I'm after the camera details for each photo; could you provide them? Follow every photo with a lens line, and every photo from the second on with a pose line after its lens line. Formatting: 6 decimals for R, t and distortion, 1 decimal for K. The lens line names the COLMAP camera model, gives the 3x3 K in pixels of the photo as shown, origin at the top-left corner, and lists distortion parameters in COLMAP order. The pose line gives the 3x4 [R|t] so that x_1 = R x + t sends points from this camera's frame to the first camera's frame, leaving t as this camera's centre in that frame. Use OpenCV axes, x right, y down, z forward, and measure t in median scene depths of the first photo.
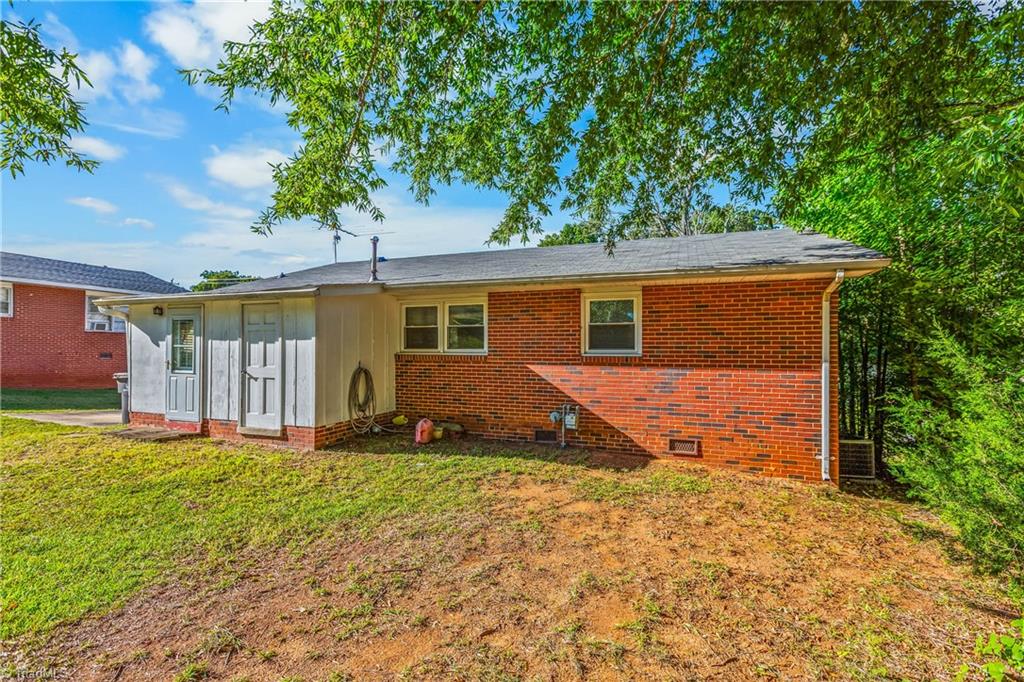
lens RADIAL K [[488.5, 0, 505.2], [0, 488.5, 346.0], [0, 0, 1]] dist [0.000496, 0.000059]
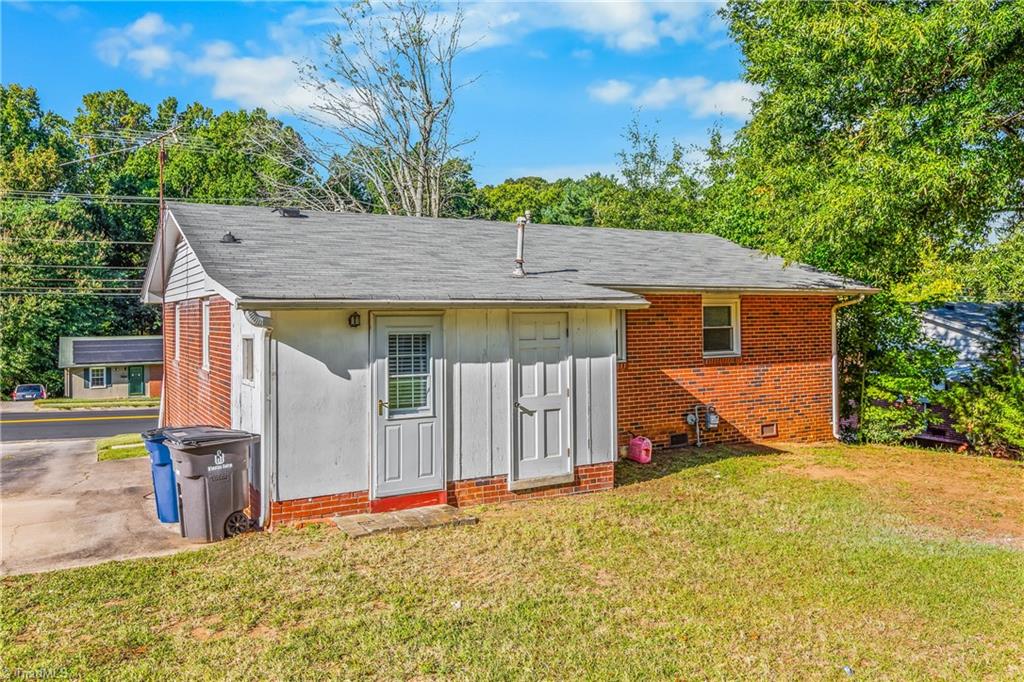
lens RADIAL K [[803.8, 0, 509.2], [0, 803.8, 302.1], [0, 0, 1]] dist [0.006758, 0.001194]
pose [[0.608945, 0.001948, 0.793210, -1.500040], [0.003076, 0.999984, -0.004818, -0.095684], [-0.793206, 0.005374, 0.608930, 0.276526]]
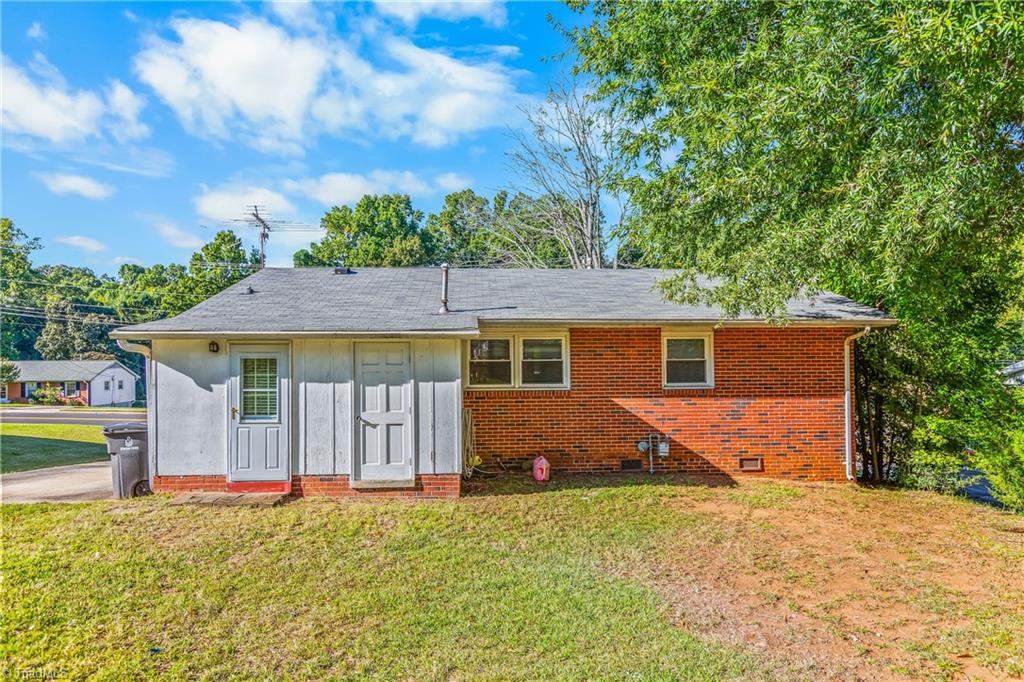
lens RADIAL K [[666.2, 0, 512.0], [0, 666.2, 341.0], [0, 0, 1]] dist [-0.002817, -0.000101]
pose [[0.906480, 0.001218, 0.422247, -0.795217], [0.004787, 0.999902, -0.013162, -0.070761], [-0.422222, 0.013952, 0.906385, -0.218714]]
